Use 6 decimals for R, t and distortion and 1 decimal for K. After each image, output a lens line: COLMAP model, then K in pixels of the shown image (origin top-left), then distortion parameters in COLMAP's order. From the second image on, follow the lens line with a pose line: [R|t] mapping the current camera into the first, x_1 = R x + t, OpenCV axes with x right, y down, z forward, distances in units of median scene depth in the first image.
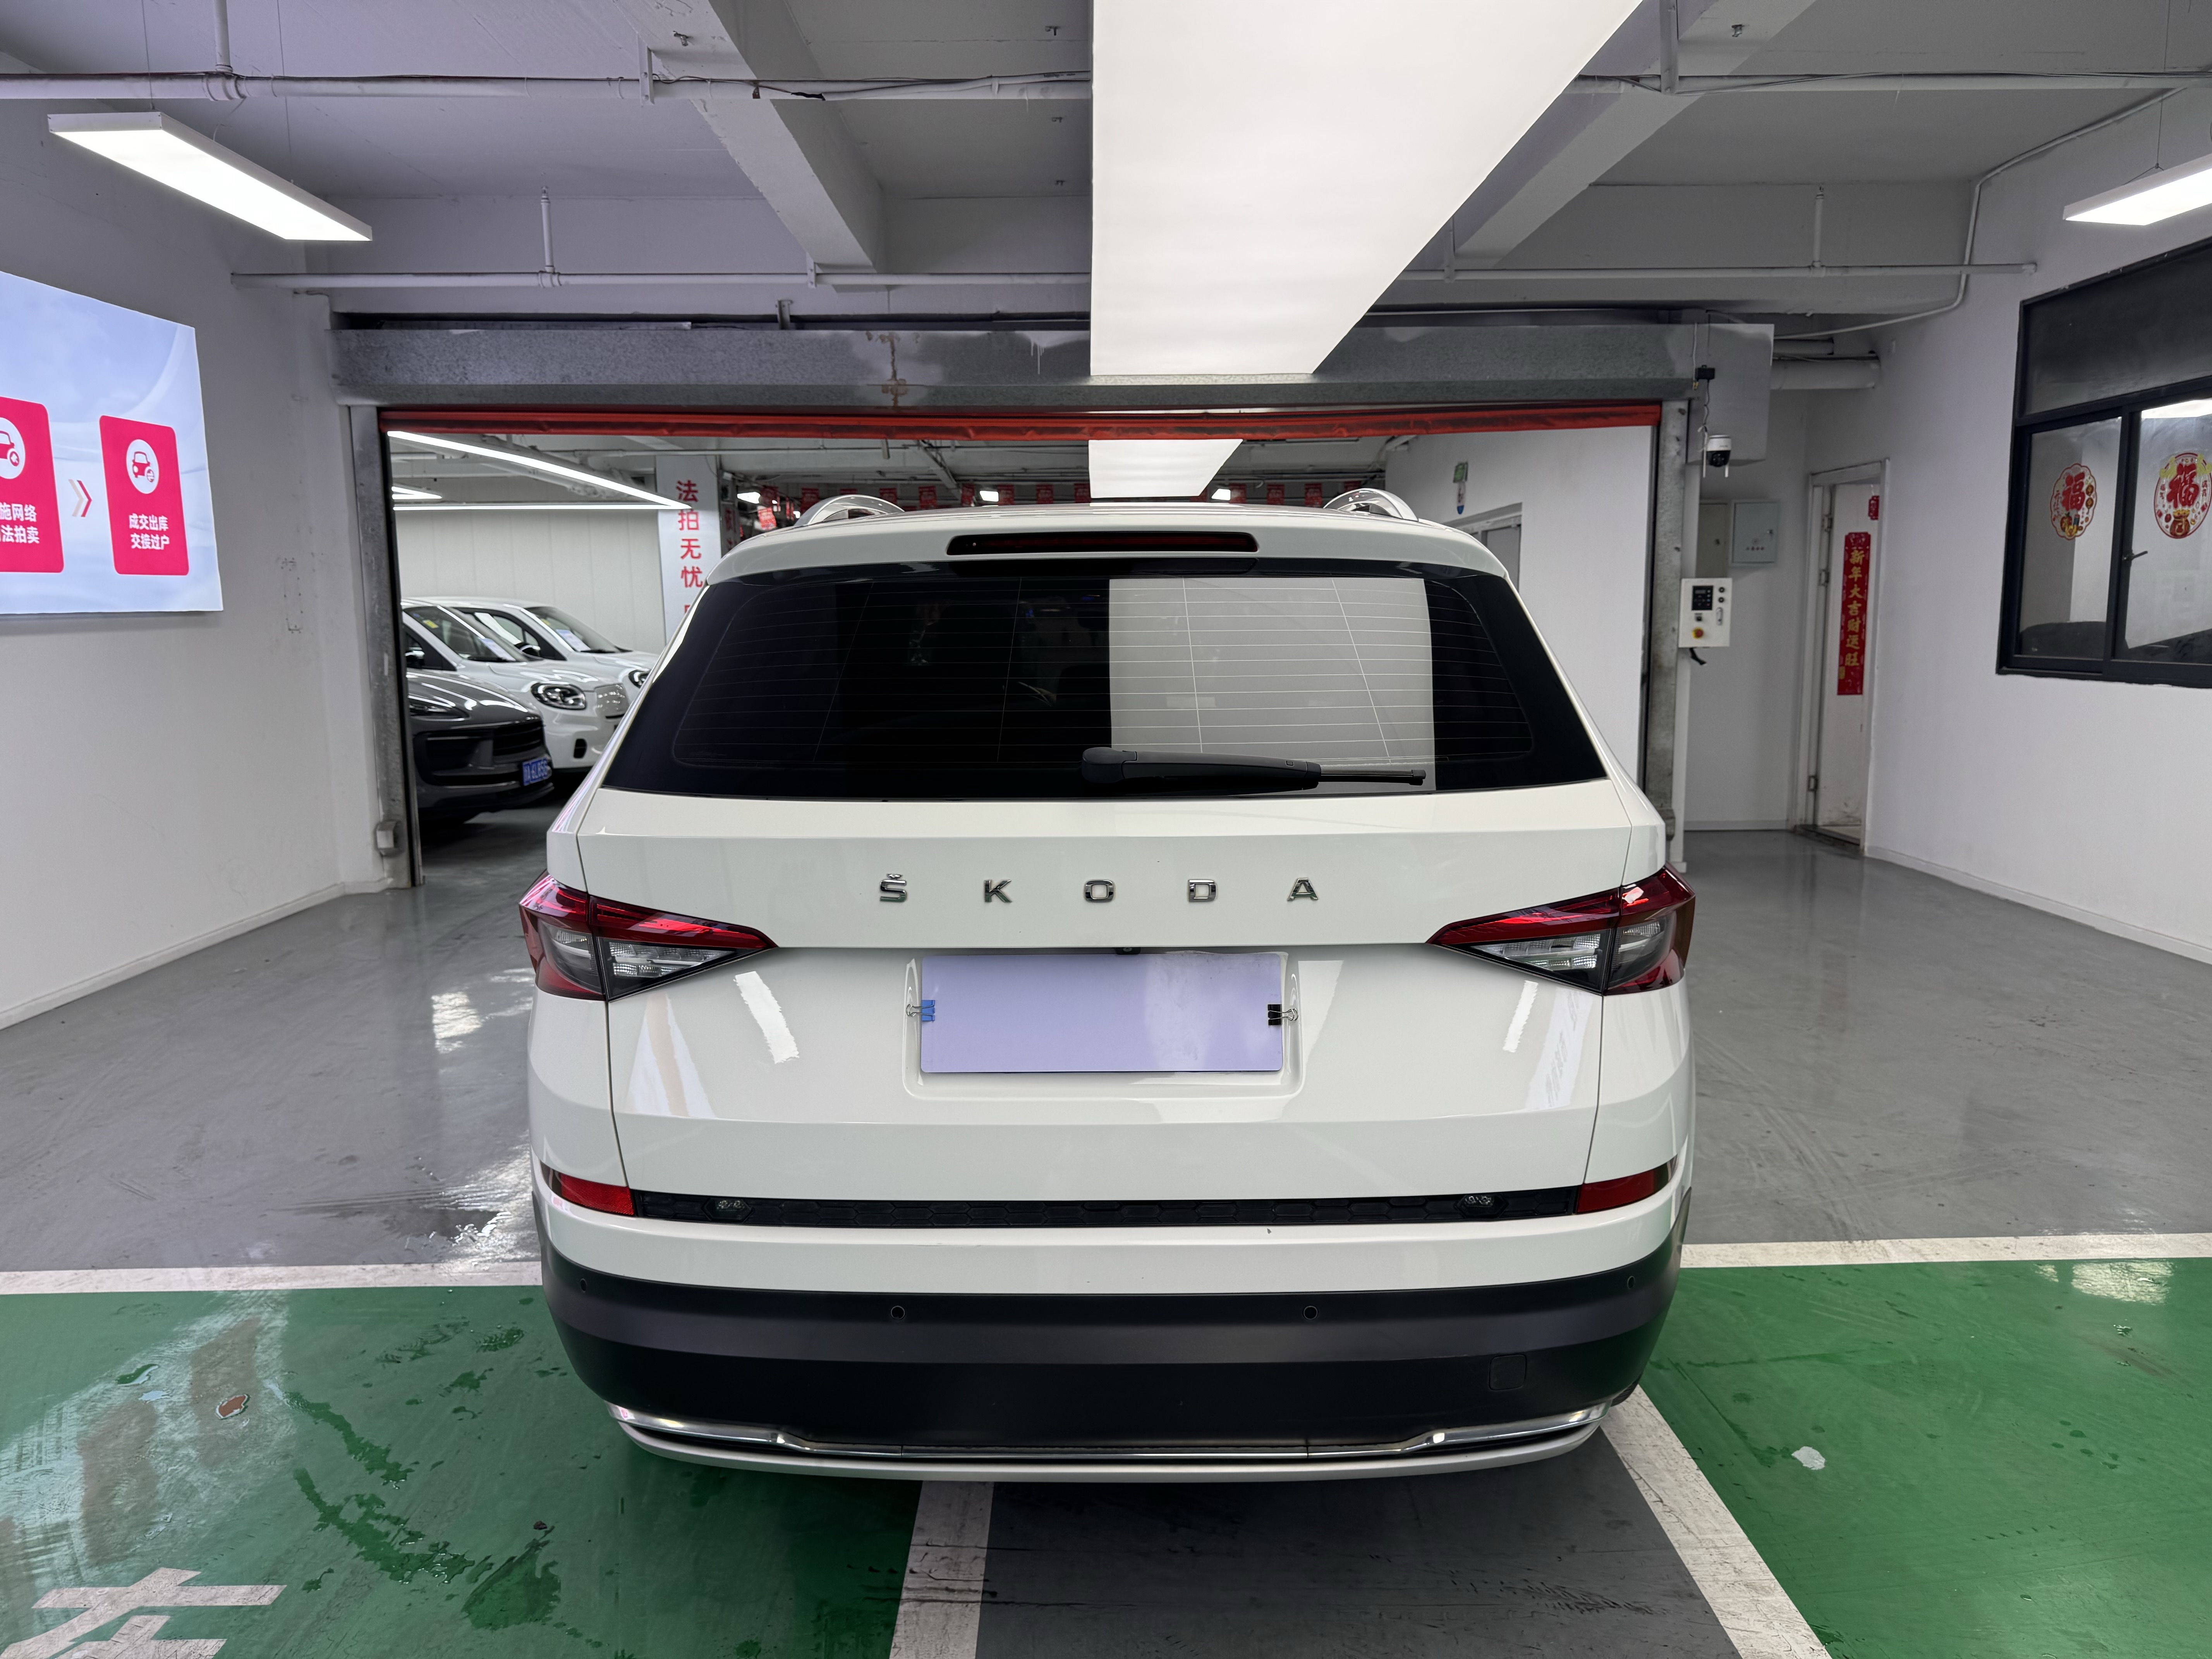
lens RADIAL K [[1599.8, 0, 1112.5], [0, 1599.8, 831.1], [0, 0, 1]] dist [0.051696, -0.049656]
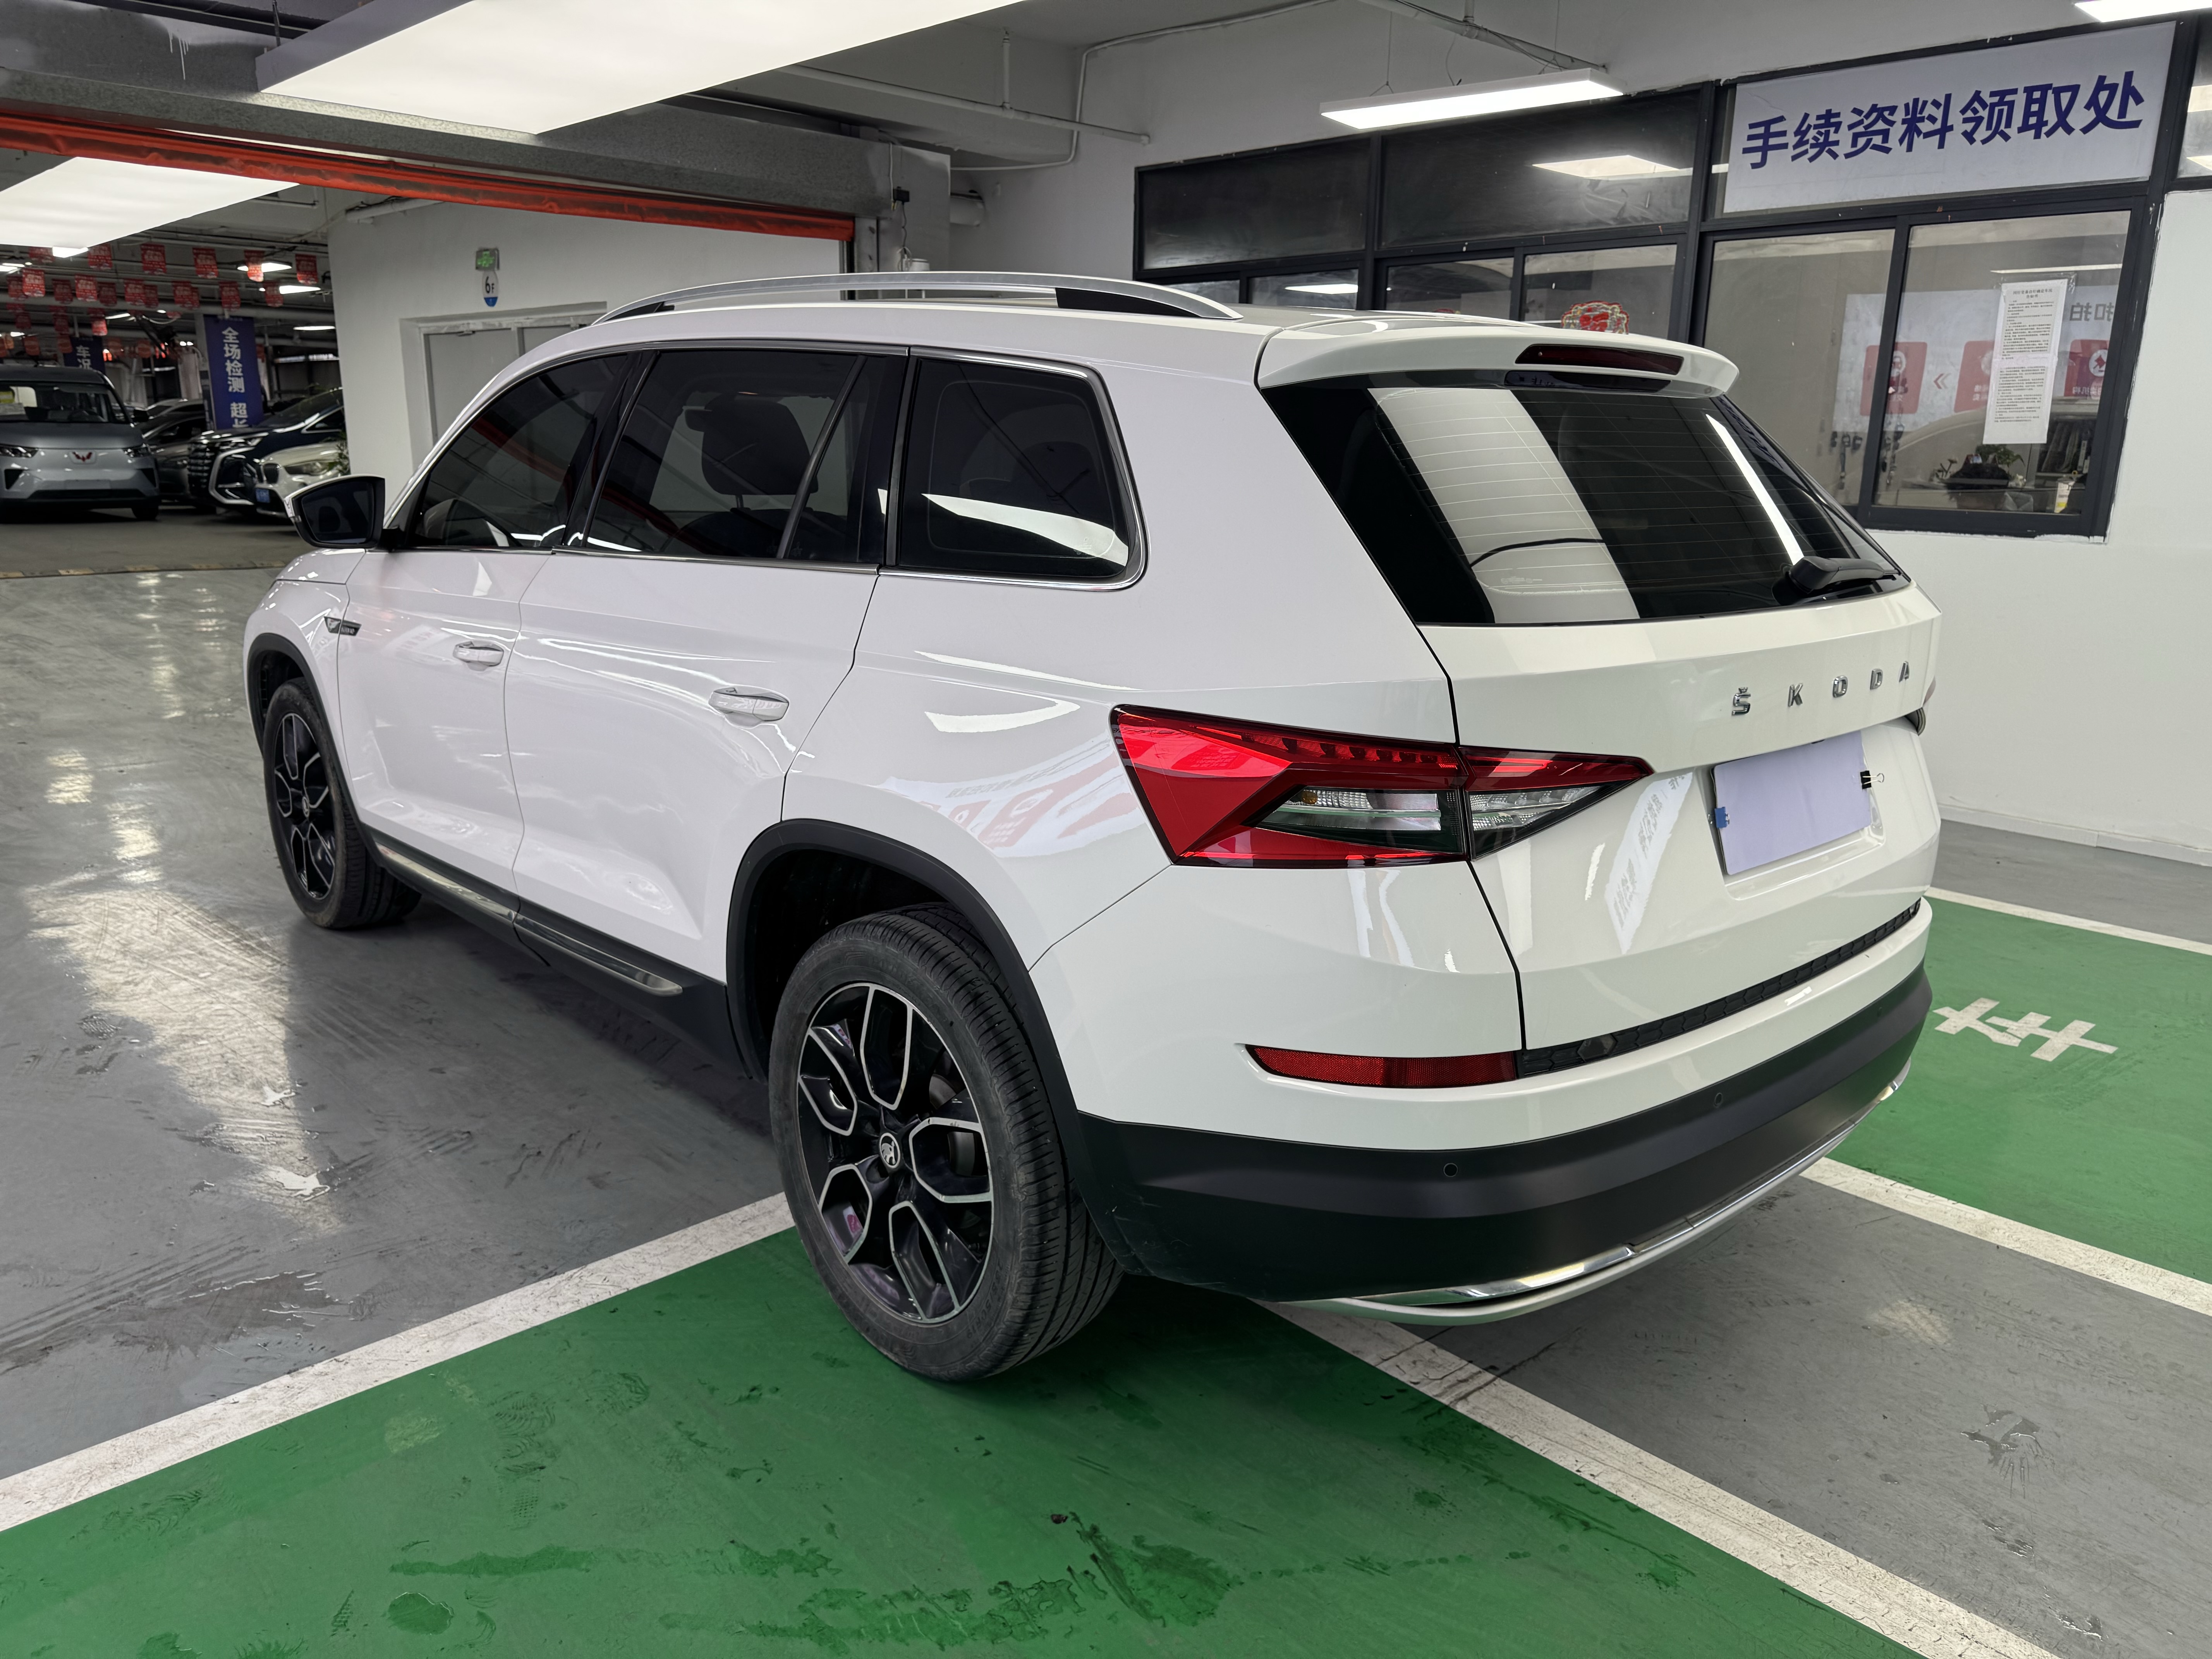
lens RADIAL K [[1574.8, 0, 1114.9], [0, 1574.8, 807.6], [0, 0, 1]] dist [0.068756, -0.049947]
pose [[0.724926, -0.139007, 0.674655, -0.288173], [0.068982, 0.989153, 0.129684, -0.014207], [-0.685364, -0.047472, 0.726652, 0.135424]]
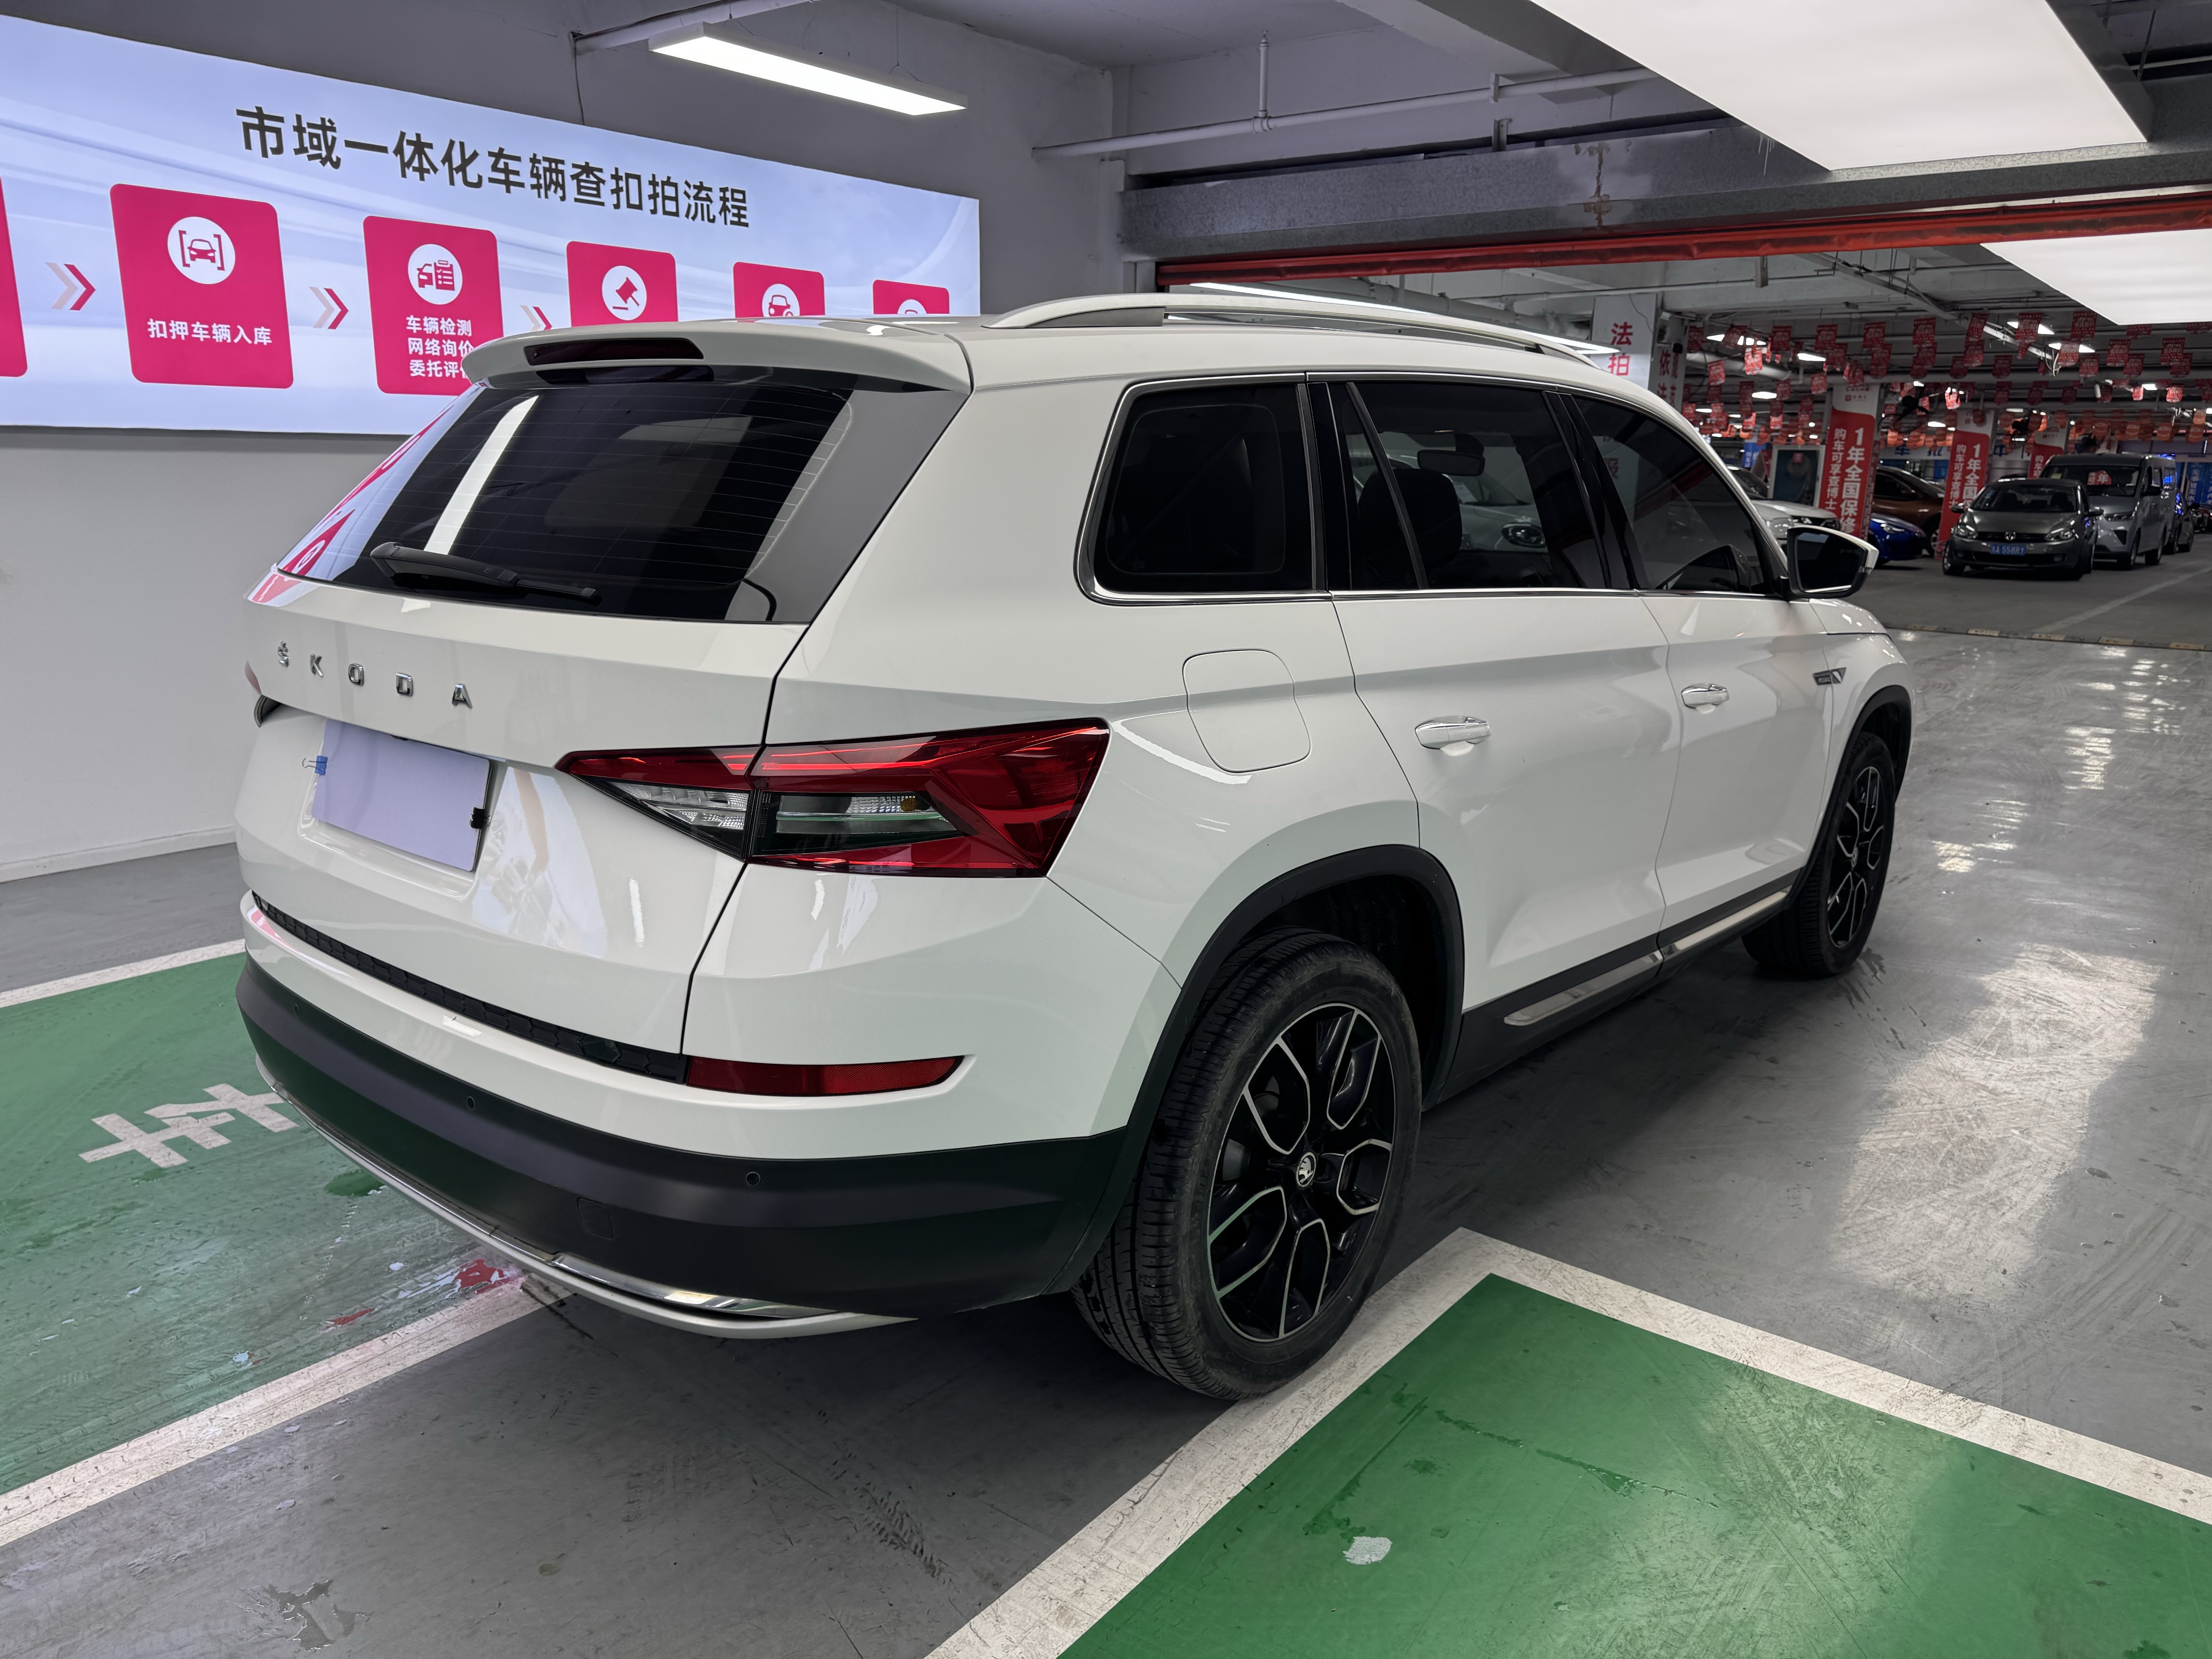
lens RADIAL K [[1599.8, 0, 1112.5], [0, 1599.8, 831.1], [0, 0, 1]] dist [0.051696, -0.049656]
pose [[0.766342, 0.168981, -0.619811, 0.277393], [-0.115058, 0.985289, 0.126363, -0.013974], [0.632046, -0.025523, 0.774511, 0.119605]]
